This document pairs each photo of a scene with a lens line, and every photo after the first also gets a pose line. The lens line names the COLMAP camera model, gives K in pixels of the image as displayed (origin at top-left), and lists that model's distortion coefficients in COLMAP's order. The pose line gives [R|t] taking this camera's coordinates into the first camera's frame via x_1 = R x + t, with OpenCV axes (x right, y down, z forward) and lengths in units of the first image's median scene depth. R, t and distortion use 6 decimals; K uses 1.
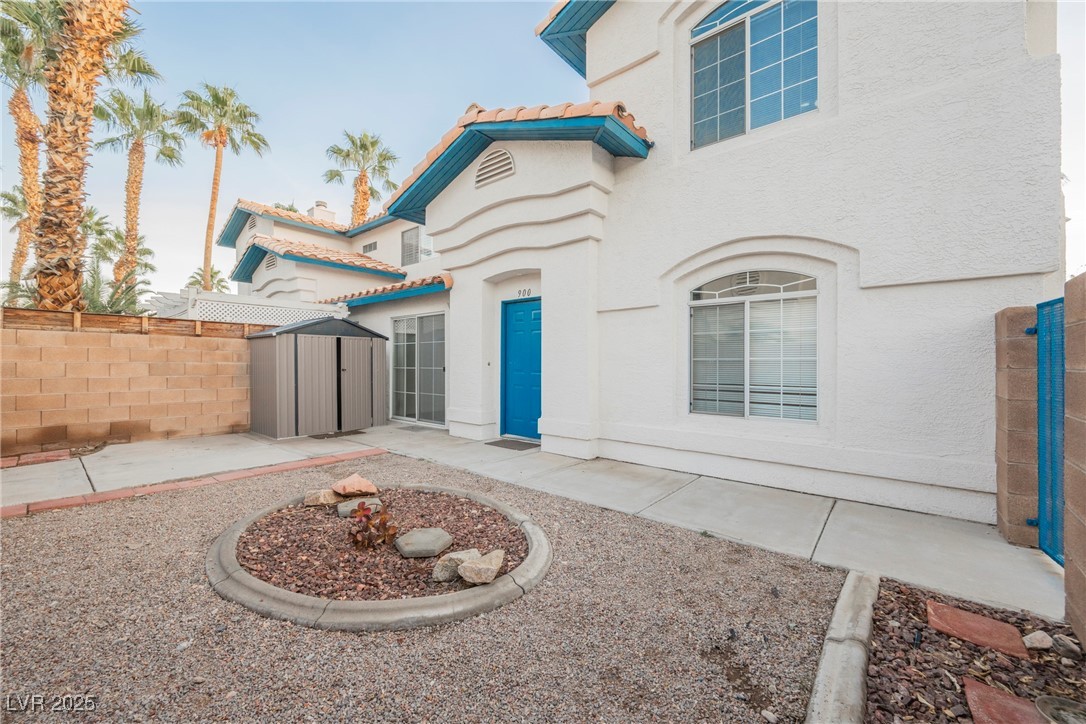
lens RADIAL K [[422.8, 0, 544.8], [0, 422.8, 361.1], [0, 0, 1]] dist [-0.002900, 0.000440]
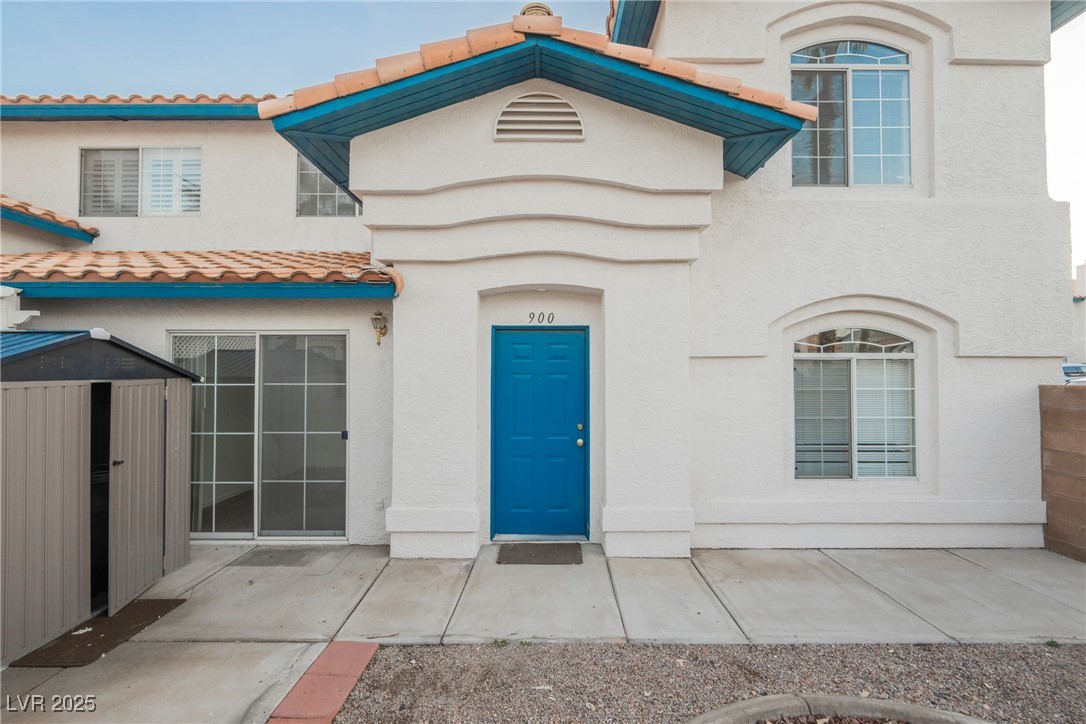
lens RADIAL K [[455.5, 0, 545.4], [0, 455.5, 358.7], [0, 0, 1]] dist [-0.002786, -0.000033]
pose [[0.767547, 0.012946, 0.640862, -0.409163], [0.000229, 0.999790, -0.020471, -0.066717], [-0.640993, 0.015859, 0.767383, 0.363567]]
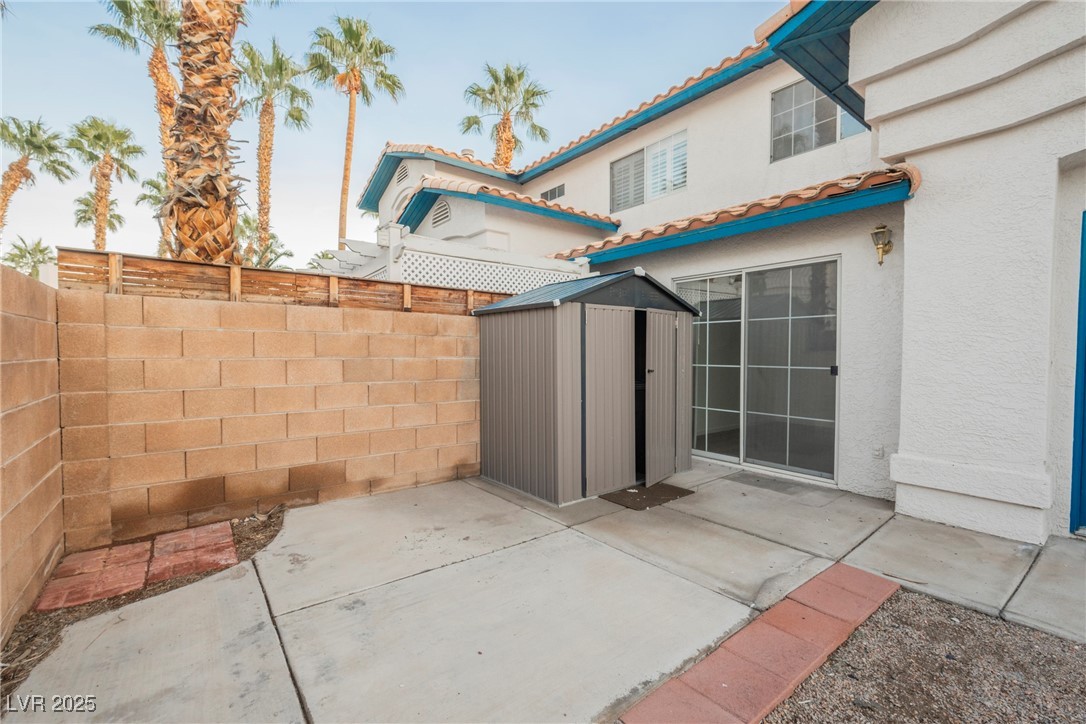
lens RADIAL K [[464.0, 0, 546.7], [0, 464.0, 363.4], [0, 0, 1]] dist [-0.001890, 0.000254]
pose [[0.977765, 0.006454, -0.209605, -0.446621], [-0.000054, 0.999534, 0.030525, -0.006683], [0.209704, -0.029835, 0.977310, 0.375632]]
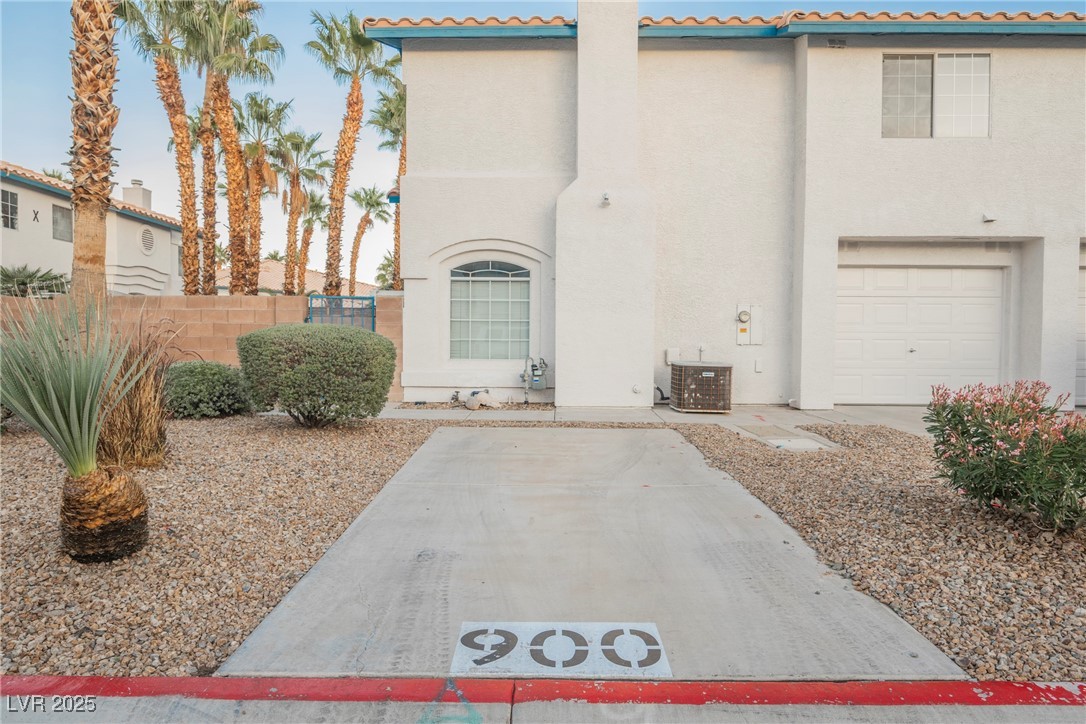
lens RADIAL K [[679.7, 0, 543.0], [0, 679.7, 362.0], [0, 0, 1]] dist [-0.000146, 0.000366]
pose [[0.629841, 0.025479, -0.776306, 1.674847], [-0.002638, 0.999526, 0.030665, 0.038657], [0.776720, -0.017266, 0.629610, -0.215278]]
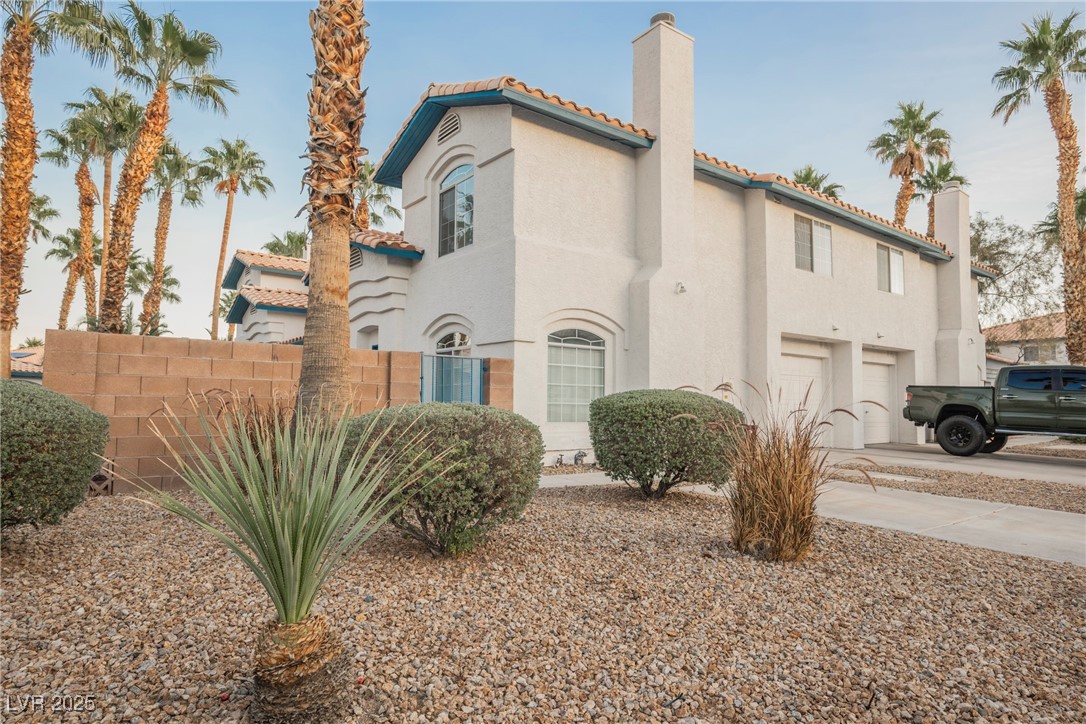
lens RADIAL K [[622.2, 0, 543.0], [0, 622.2, 362.0], [0, 0, 1]] dist [-0.004344, -0.001860]
pose [[0.975753, -0.007874, -0.218734, 0.761236], [-0.006773, 0.997788, -0.066131, 0.035878], [0.218771, 0.066009, 0.973541, -0.736005]]
